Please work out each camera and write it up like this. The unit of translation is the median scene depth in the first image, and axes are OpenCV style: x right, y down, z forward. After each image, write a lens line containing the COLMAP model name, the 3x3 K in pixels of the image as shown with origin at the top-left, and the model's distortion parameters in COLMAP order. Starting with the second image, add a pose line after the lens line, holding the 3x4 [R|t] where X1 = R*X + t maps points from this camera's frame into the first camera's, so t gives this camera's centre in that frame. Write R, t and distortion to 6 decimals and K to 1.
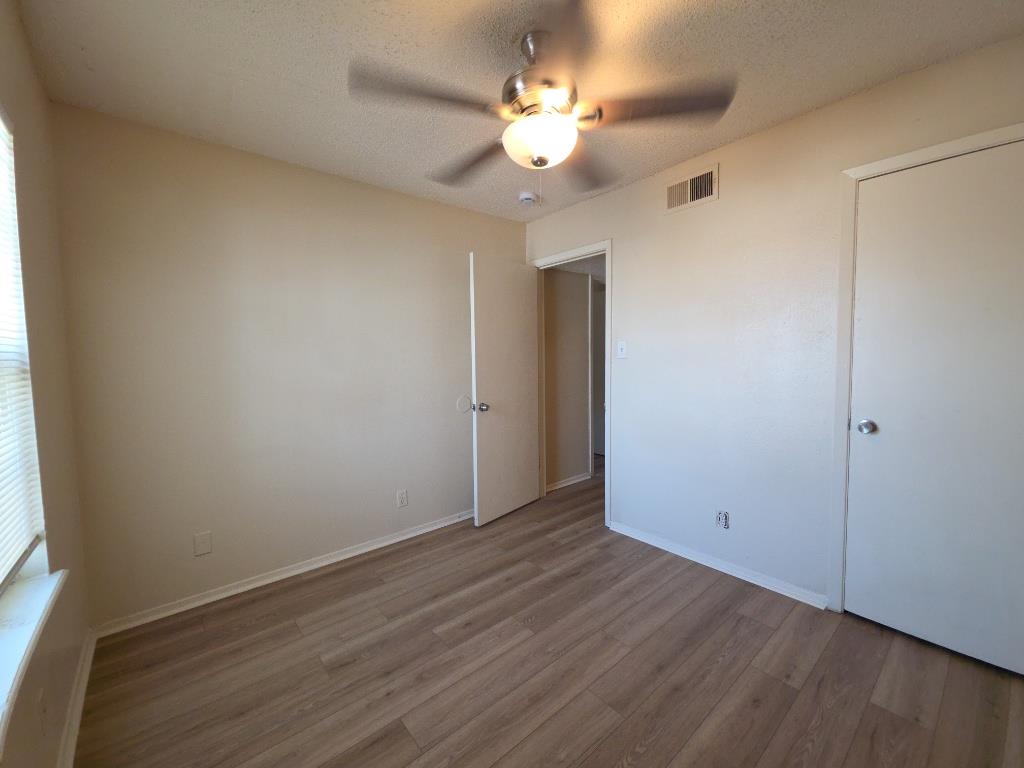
lens RADIAL K [[409.8, 0, 517.5], [0, 409.8, 381.7], [0, 0, 1]] dist [0.015443, -0.008577]
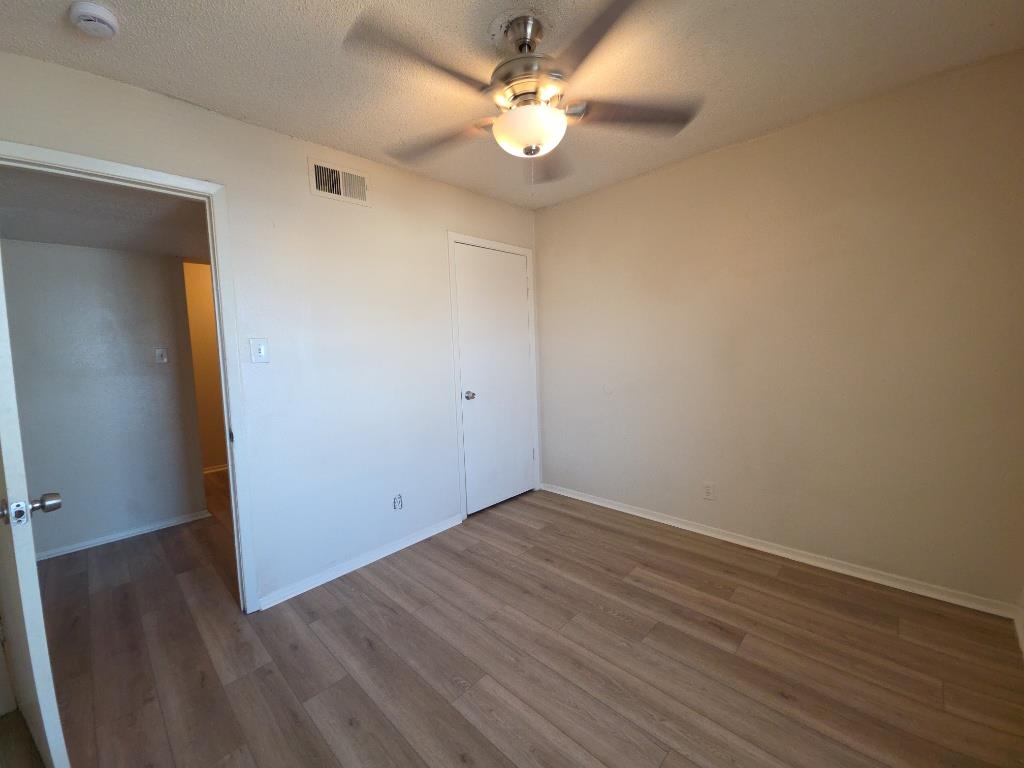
lens RADIAL K [[409.8, 0, 517.3], [0, 409.8, 381.8], [0, 0, 1]] dist [0.015443, -0.008577]
pose [[-0.108839, -0.061555, 0.992152, -0.708582], [0.109570, 0.991256, 0.073520, -0.038839], [-0.988002, 0.116712, -0.101143, 0.874700]]
